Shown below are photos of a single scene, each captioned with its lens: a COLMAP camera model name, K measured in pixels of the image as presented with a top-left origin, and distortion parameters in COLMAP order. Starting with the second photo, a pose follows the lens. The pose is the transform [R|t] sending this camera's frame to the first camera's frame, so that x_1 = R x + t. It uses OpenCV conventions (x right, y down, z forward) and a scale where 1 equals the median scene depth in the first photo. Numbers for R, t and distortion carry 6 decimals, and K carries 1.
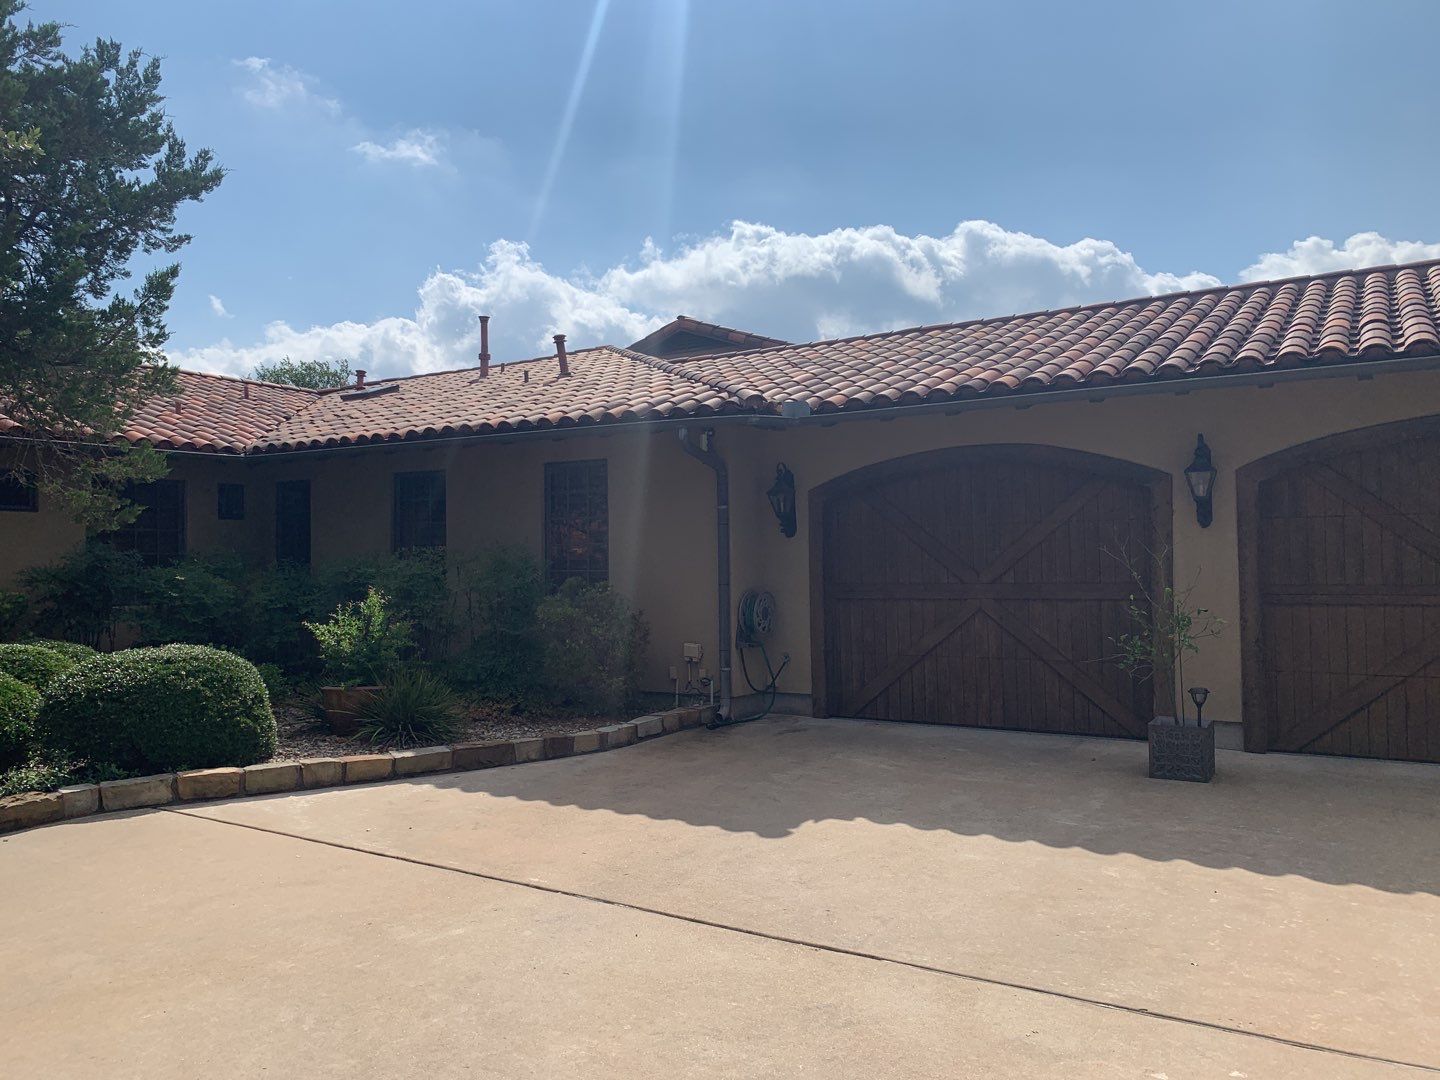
lens RADIAL K [[1062.0, 0, 716.5], [0, 1062.0, 533.0], [0, 0, 1]] dist [0.001345, -0.007351]
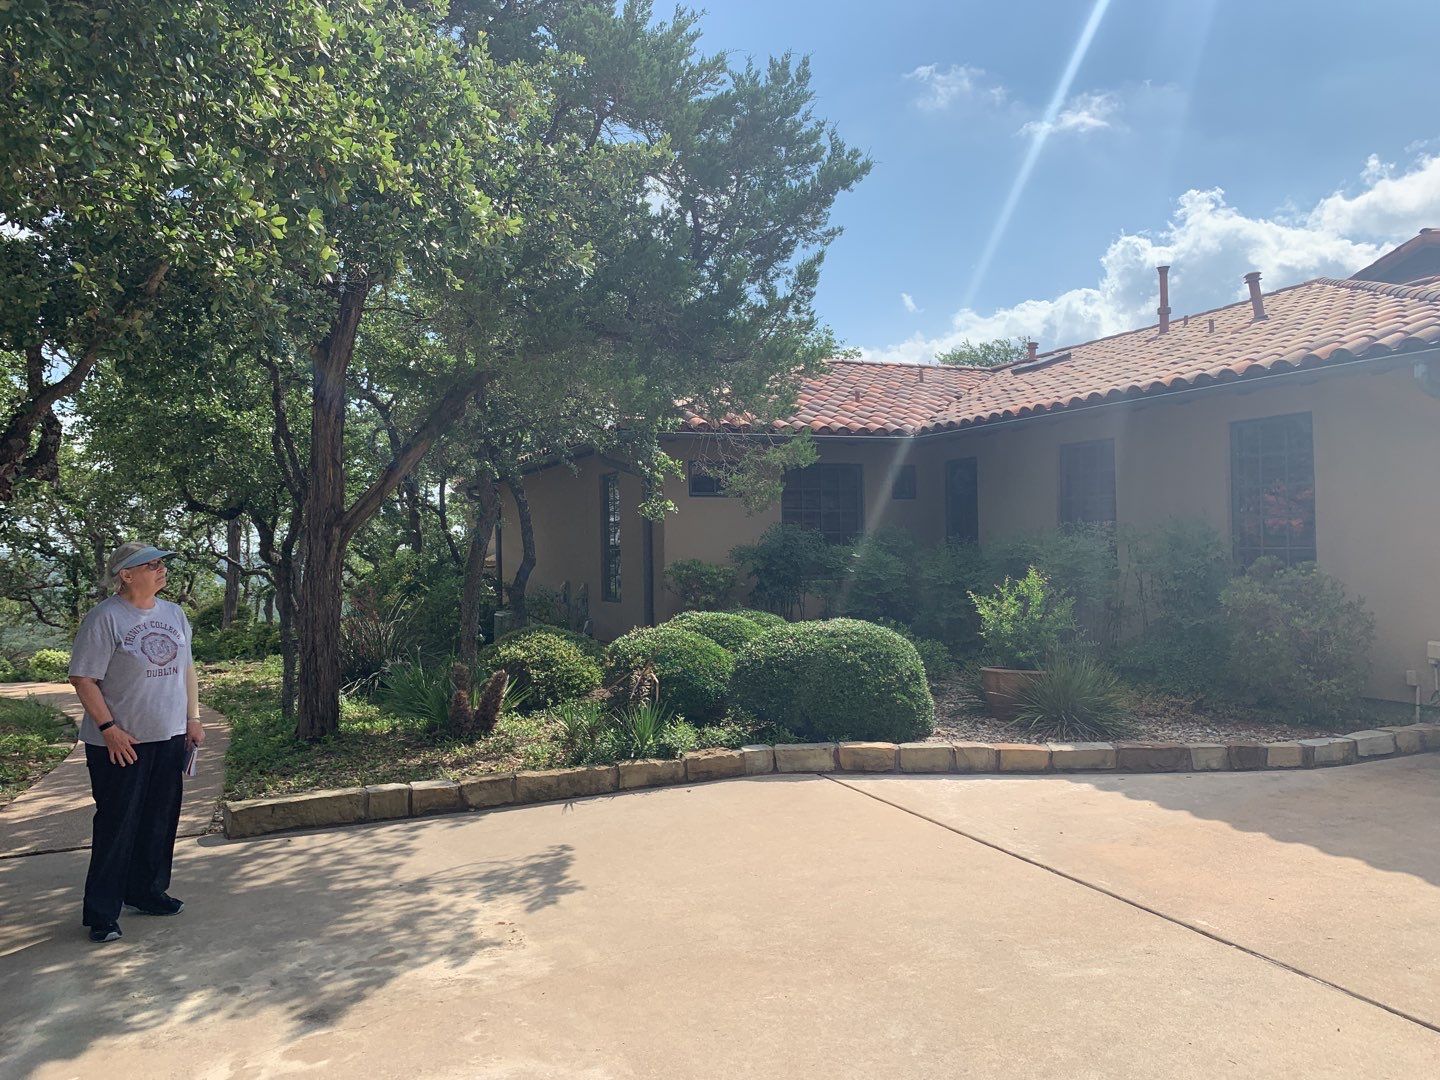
lens RADIAL K [[1062.0, 0, 716.5], [0, 1062.0, 533.0], [0, 0, 1]] dist [0.001345, -0.007351]
pose [[0.809511, -0.009380, -0.587029, 0.007090], [0.022196, 0.999646, 0.014636, 0.002520], [0.586685, -0.024878, 0.809433, 0.091946]]
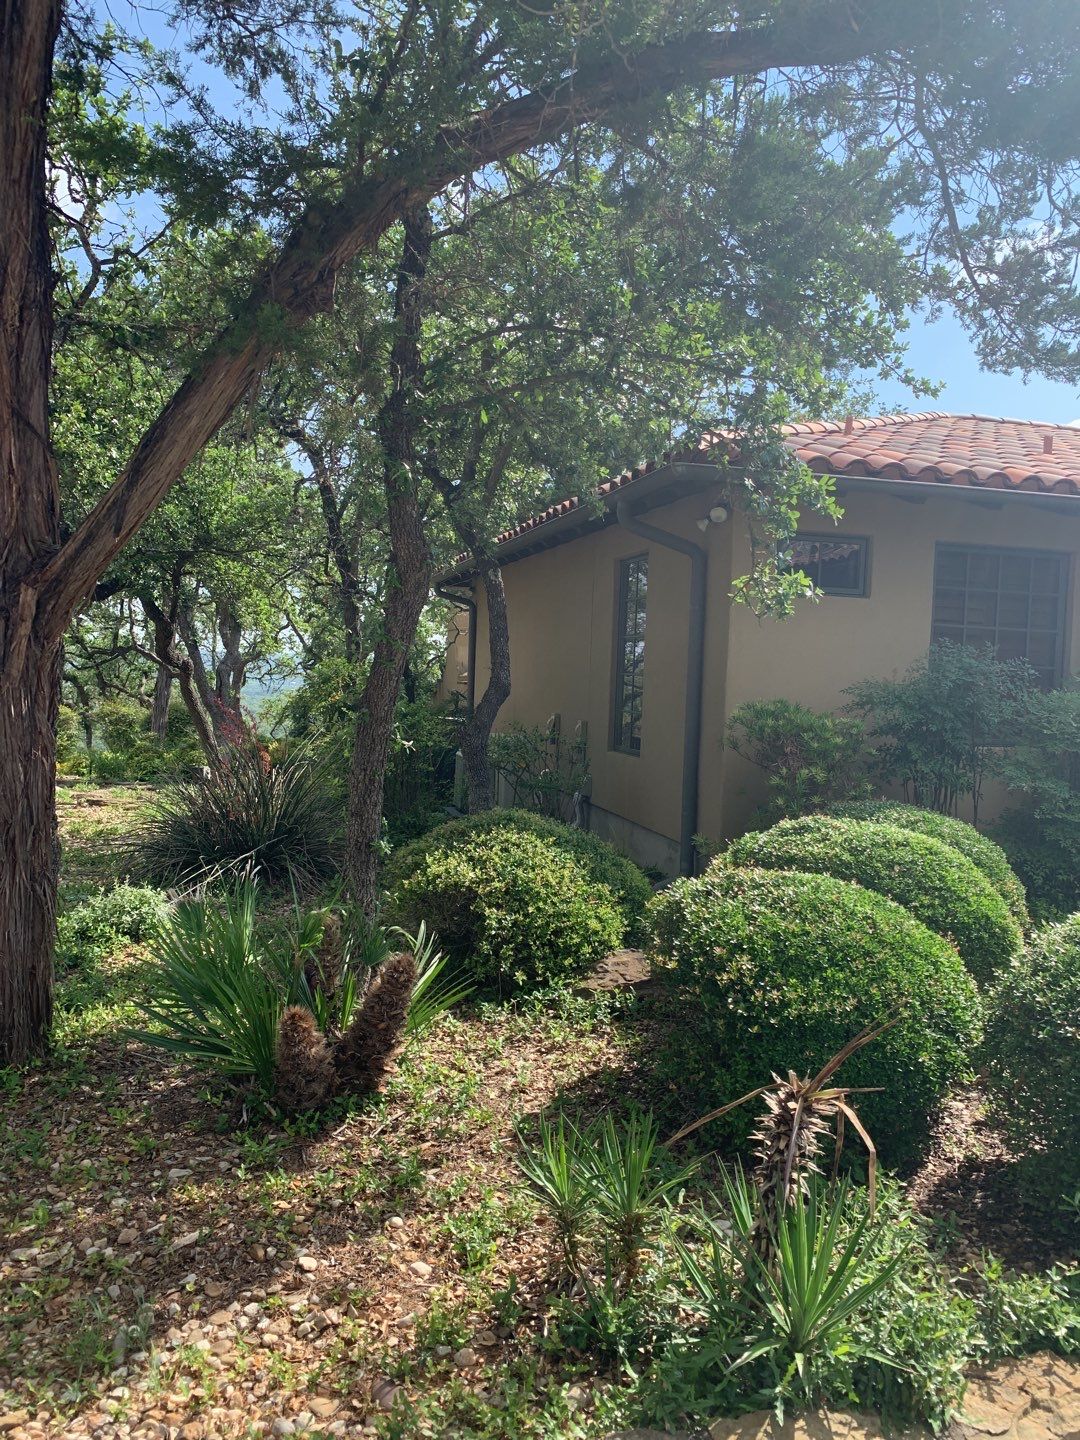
lens RADIAL K [[1050.7, 0, 562.0], [0, 1050.7, 753.7], [0, 0, 1]] dist [0.004253, -0.002479]
pose [[0.724934, 0.098943, -0.681675, -0.508863], [-0.033193, 0.993498, 0.108904, 0.019050], [0.688018, -0.056321, 0.723505, 0.610050]]
